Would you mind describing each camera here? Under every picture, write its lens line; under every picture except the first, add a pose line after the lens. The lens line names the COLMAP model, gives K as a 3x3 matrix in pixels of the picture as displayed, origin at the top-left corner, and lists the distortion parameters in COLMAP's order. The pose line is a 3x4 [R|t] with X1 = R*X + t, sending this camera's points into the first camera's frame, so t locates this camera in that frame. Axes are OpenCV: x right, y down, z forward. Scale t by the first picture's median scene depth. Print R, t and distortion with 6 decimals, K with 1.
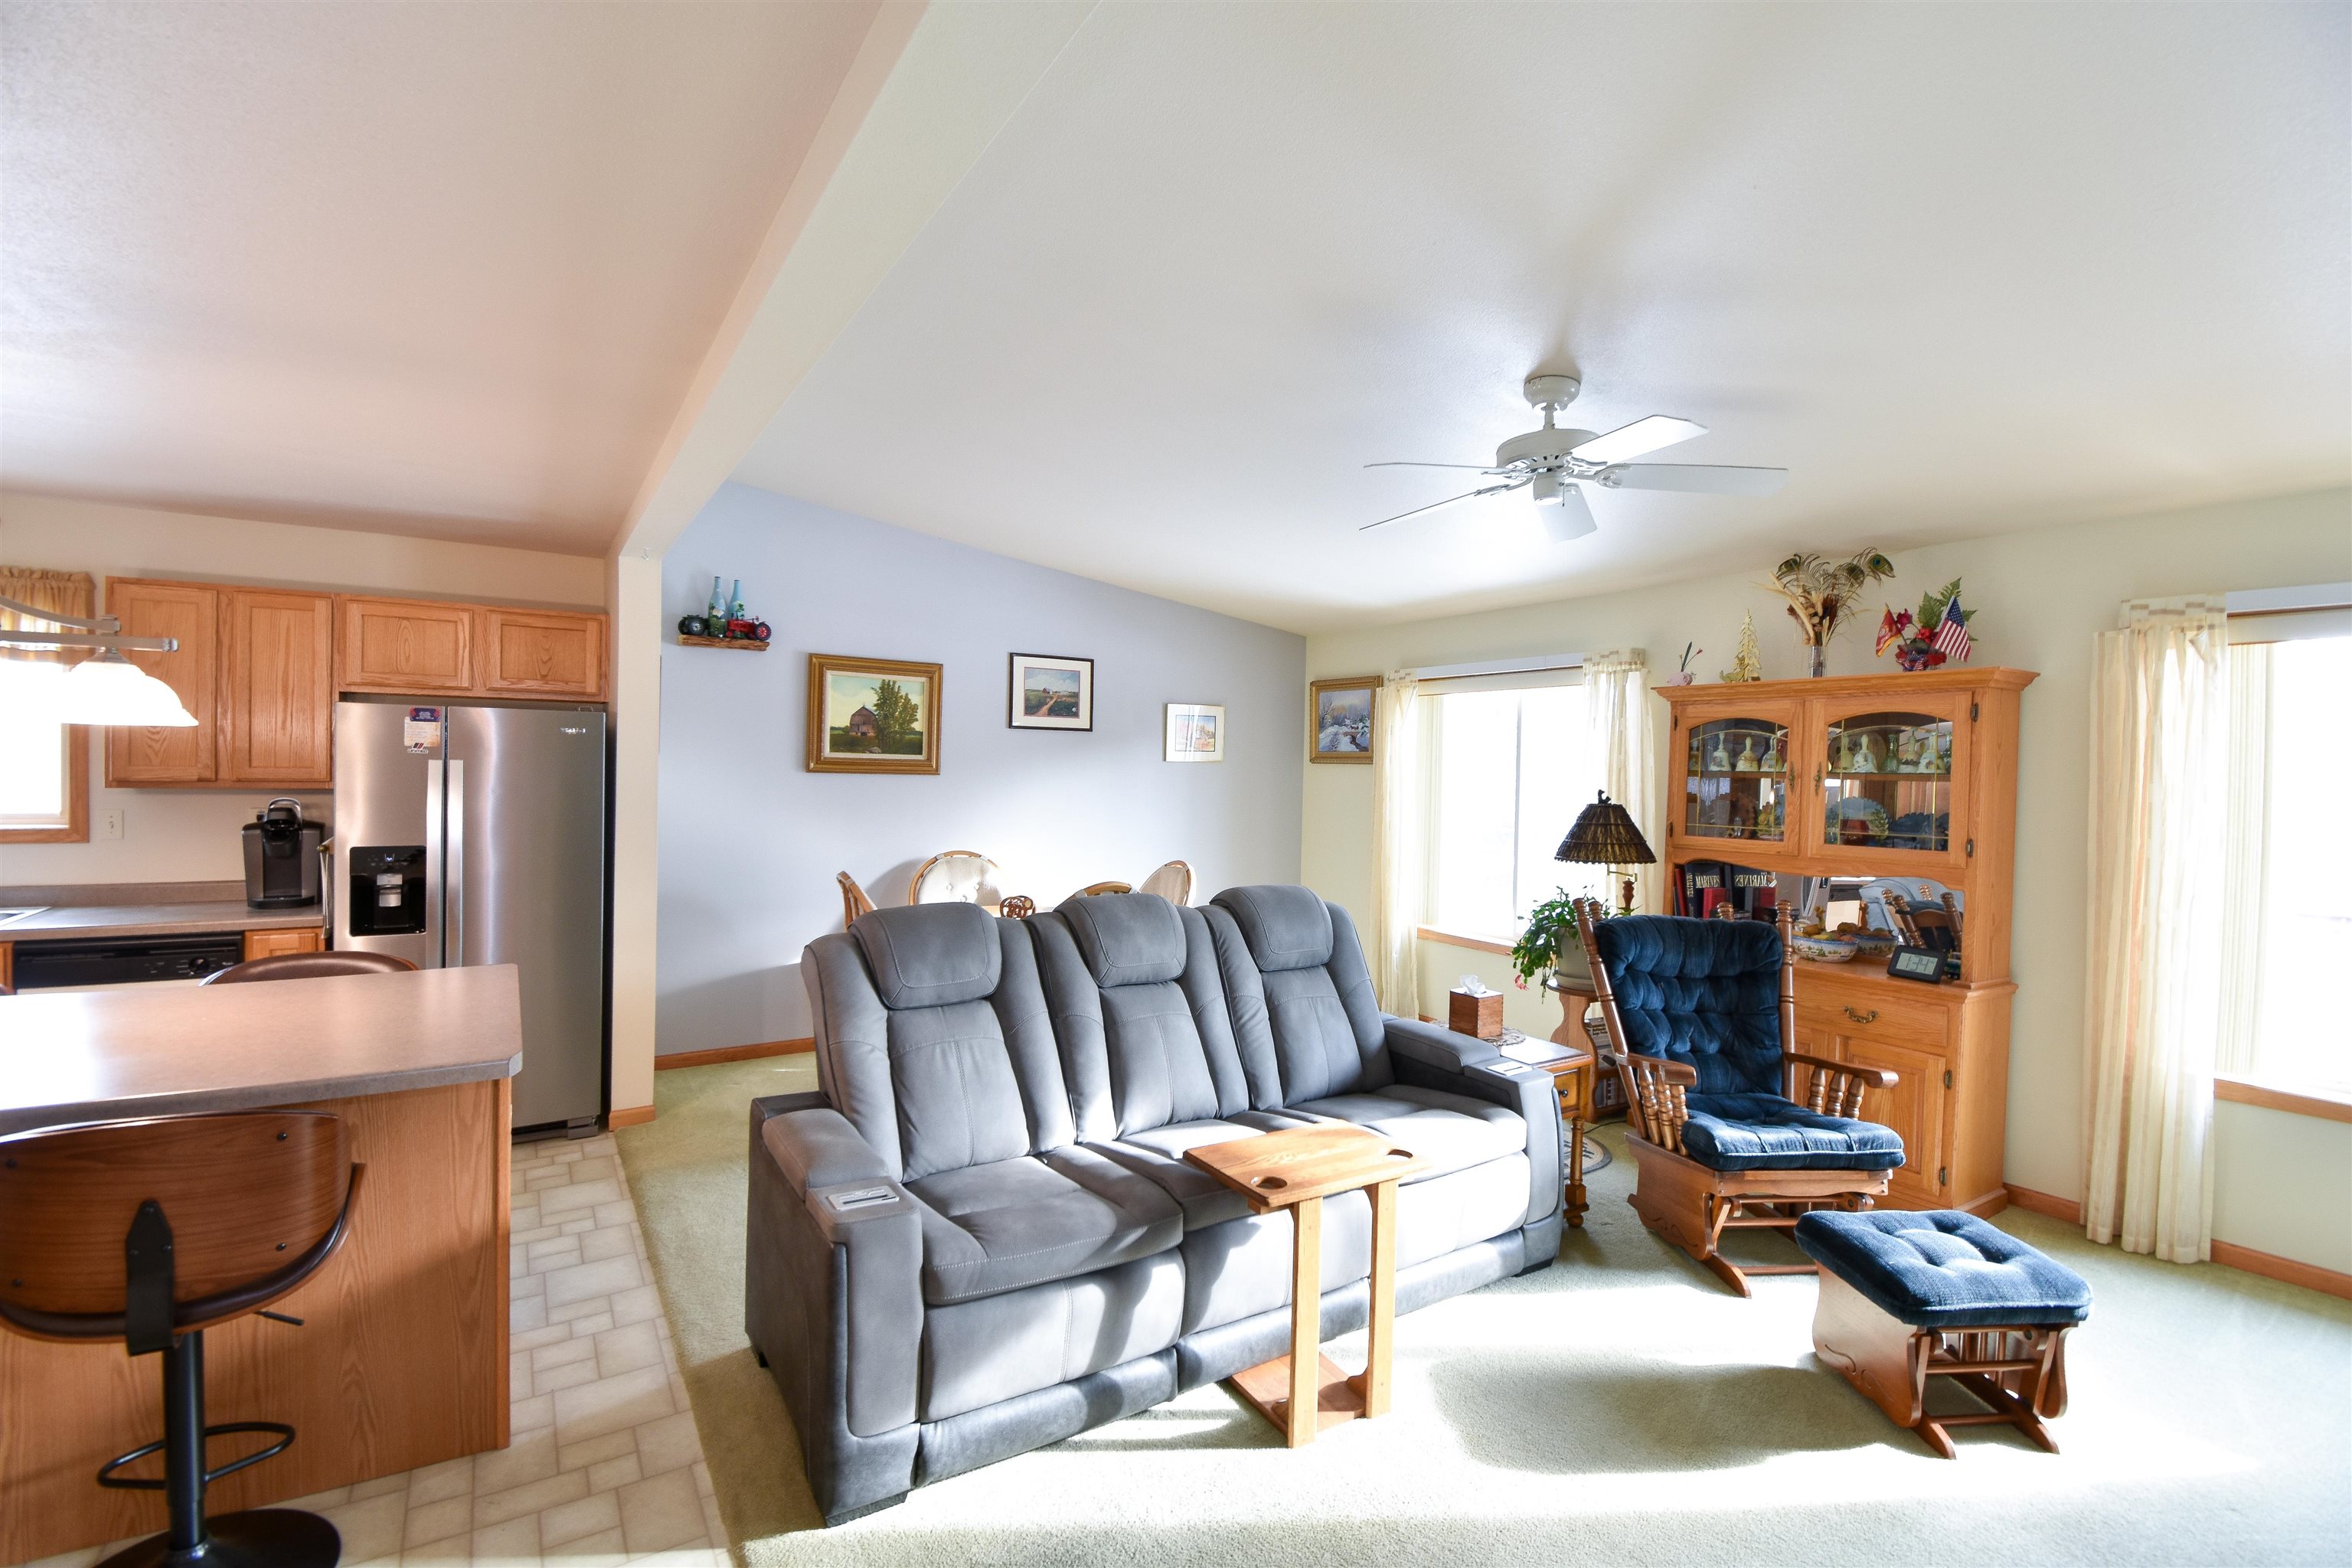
lens RADIAL K [[1033.5, 0, 1183.1], [0, 1033.5, 782.9], [0, 0, 1]] dist [0.023872, -0.029423]
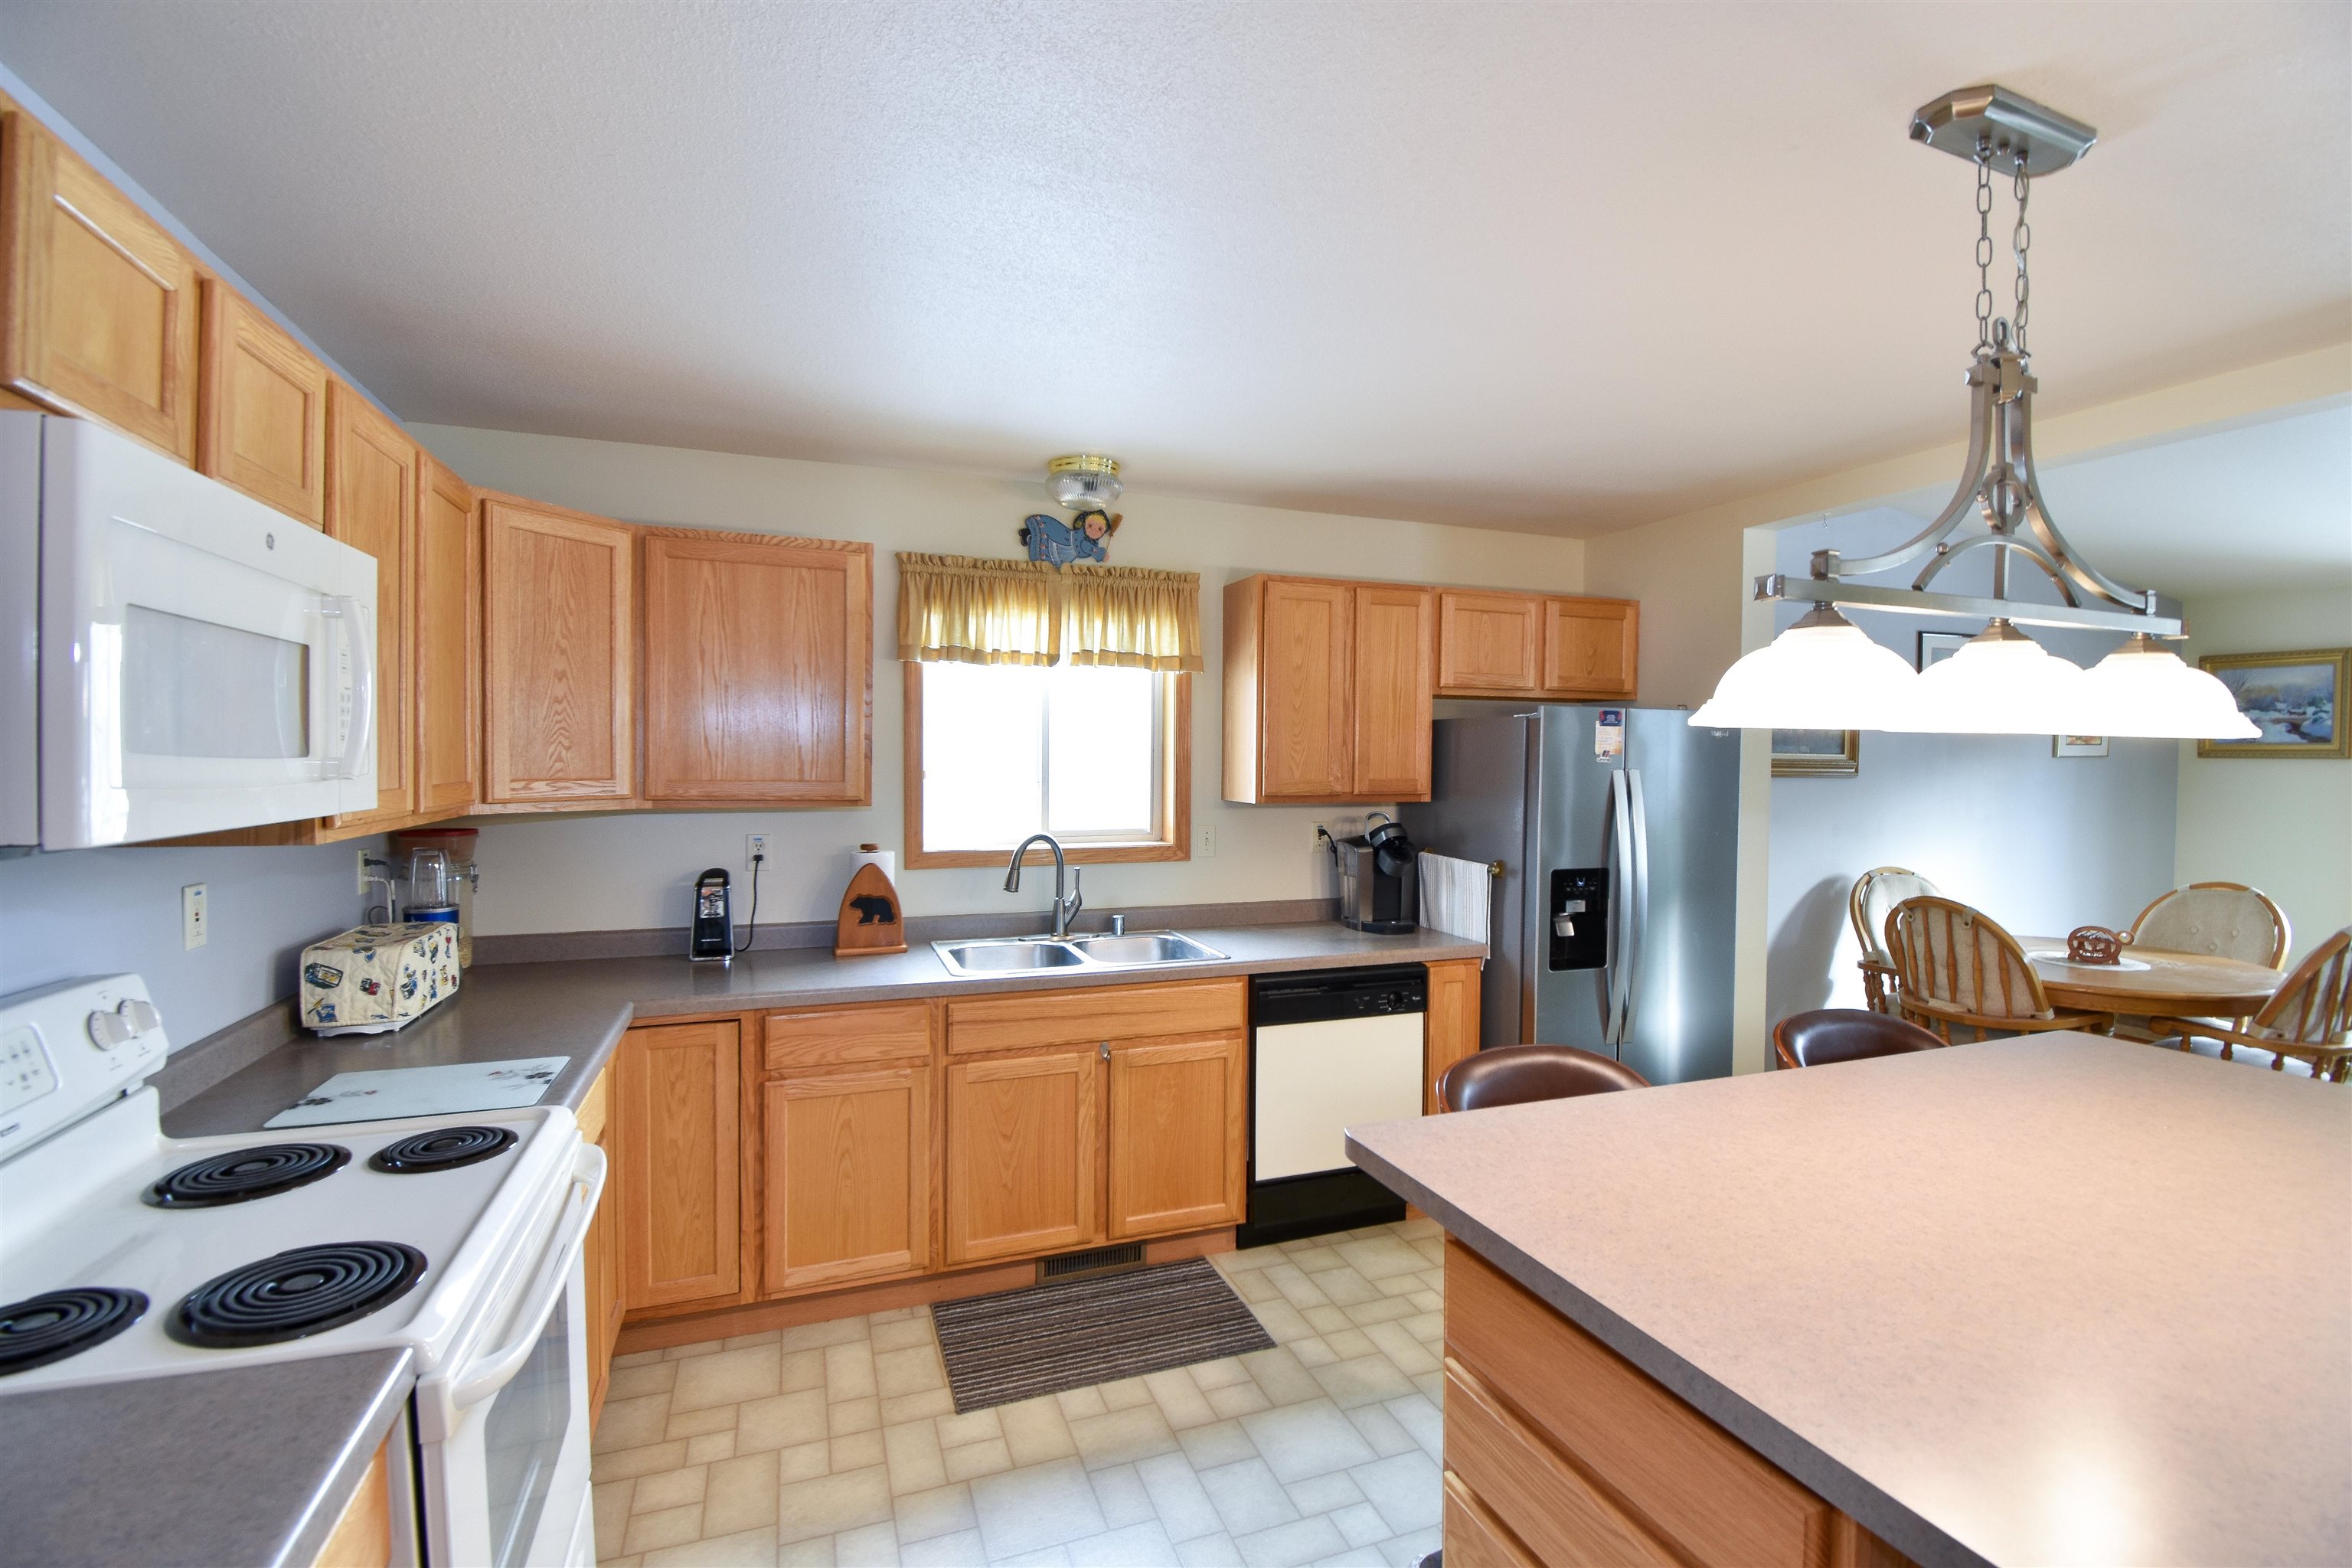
lens RADIAL K [[1033.5, 0, 1183.1], [0, 1033.5, 782.9], [0, 0, 1]] dist [0.023872, -0.029423]
pose [[0.976076, -0.006684, -0.217327, -0.893298], [0.008136, 0.999950, 0.005789, -0.019179], [0.217278, -0.007419, 0.976082, 0.071283]]
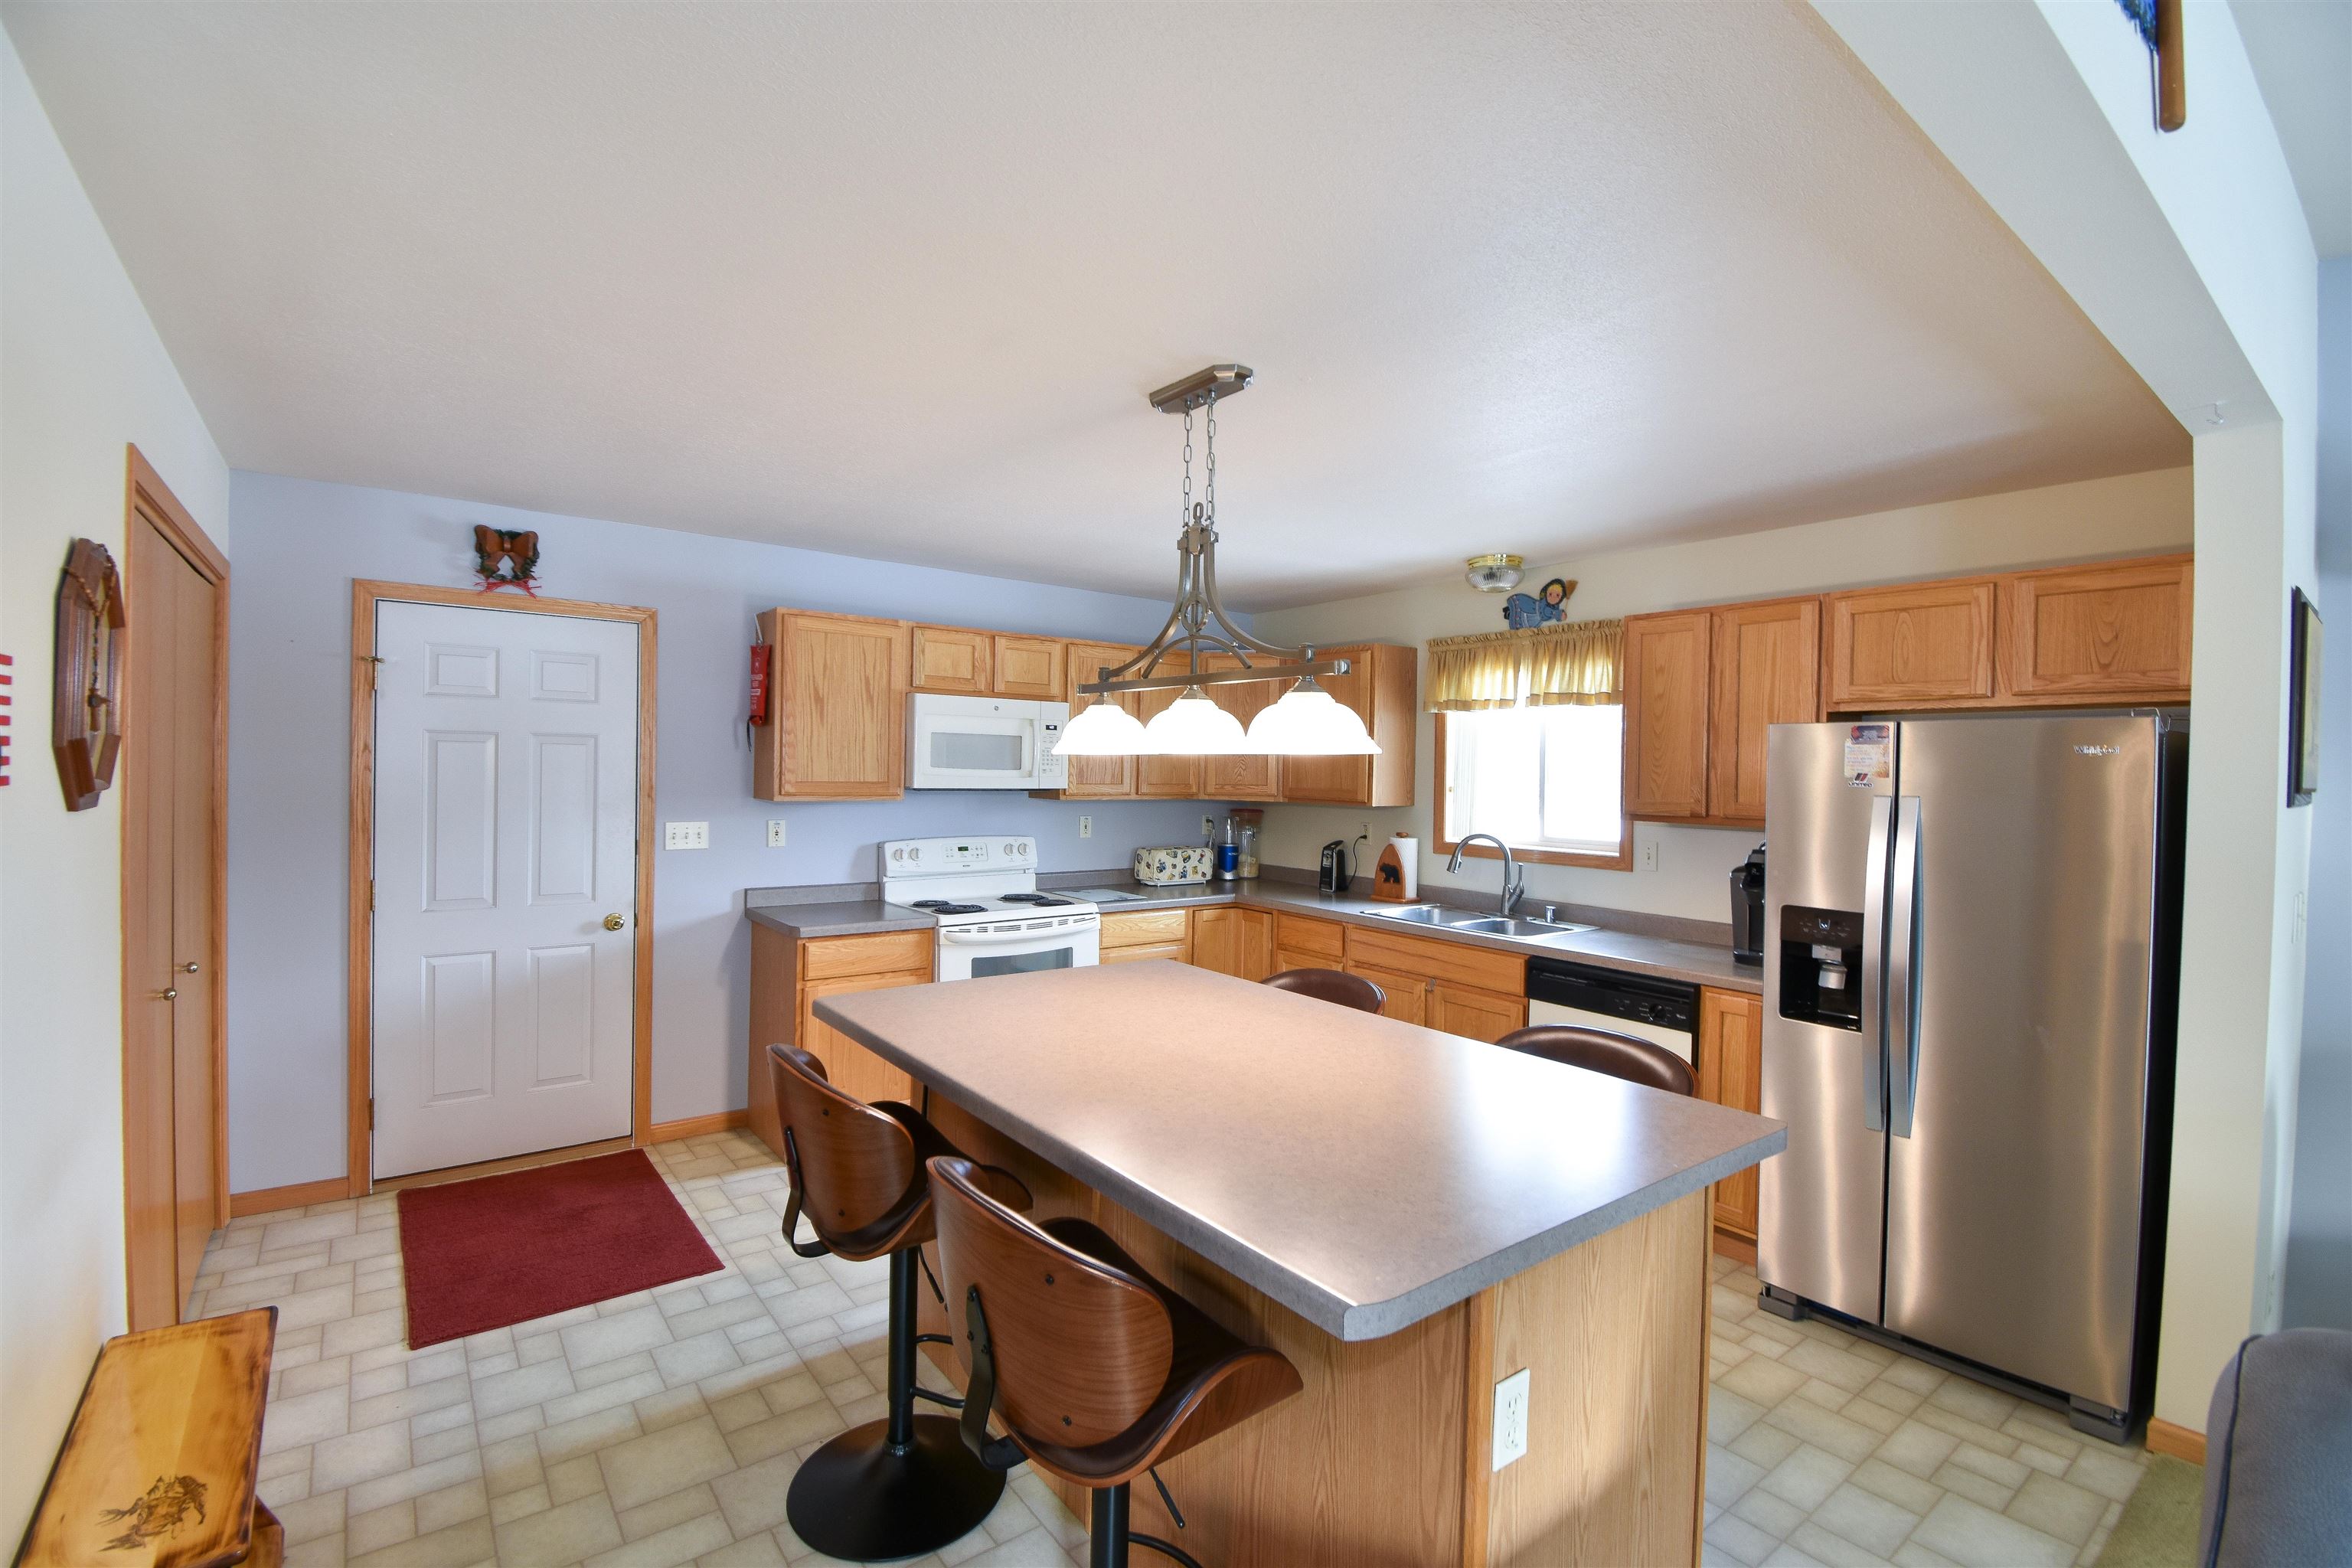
lens RADIAL K [[1033.5, 0, 1183.1], [0, 1033.5, 782.9], [0, 0, 1]] dist [0.023872, -0.029423]
pose [[0.080726, -0.004332, -0.996727, -0.041561], [-0.031908, 0.999467, -0.006928, -0.011358], [0.996225, 0.032363, 0.080545, 0.461771]]
